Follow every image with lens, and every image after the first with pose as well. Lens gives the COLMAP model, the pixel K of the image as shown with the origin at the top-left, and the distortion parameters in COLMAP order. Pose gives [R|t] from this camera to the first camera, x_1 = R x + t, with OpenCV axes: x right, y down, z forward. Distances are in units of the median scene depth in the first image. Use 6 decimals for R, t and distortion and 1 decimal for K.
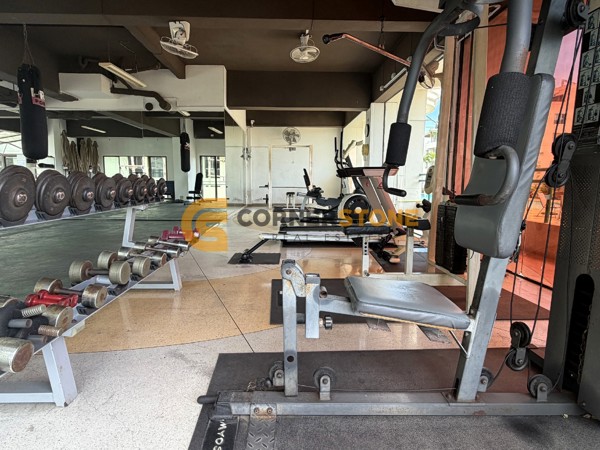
lens RADIAL K [[336.5, 0, 300.0], [0, 336.5, 225.0], [0, 0, 1]] dist [0.000175, 0.000088]
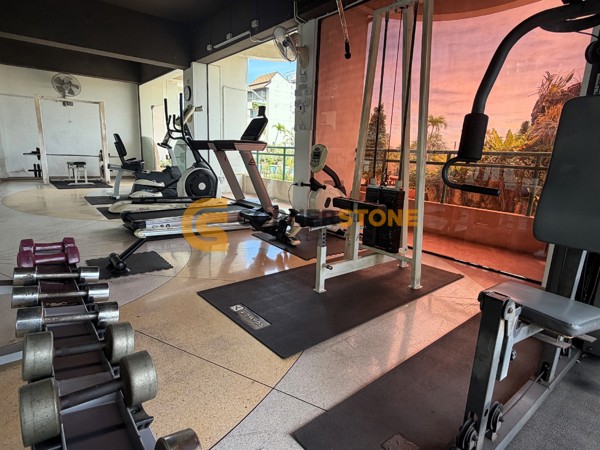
lens RADIAL K [[336.5, 0, 300.0], [0, 336.5, 225.0], [0, 0, 1]] dist [0.000175, 0.000088]
pose [[0.802607, -0.099479, 0.588155, -0.121835], [0.042716, 0.993050, 0.109671, -0.023099], [-0.594977, -0.062899, 0.801278, 0.099059]]
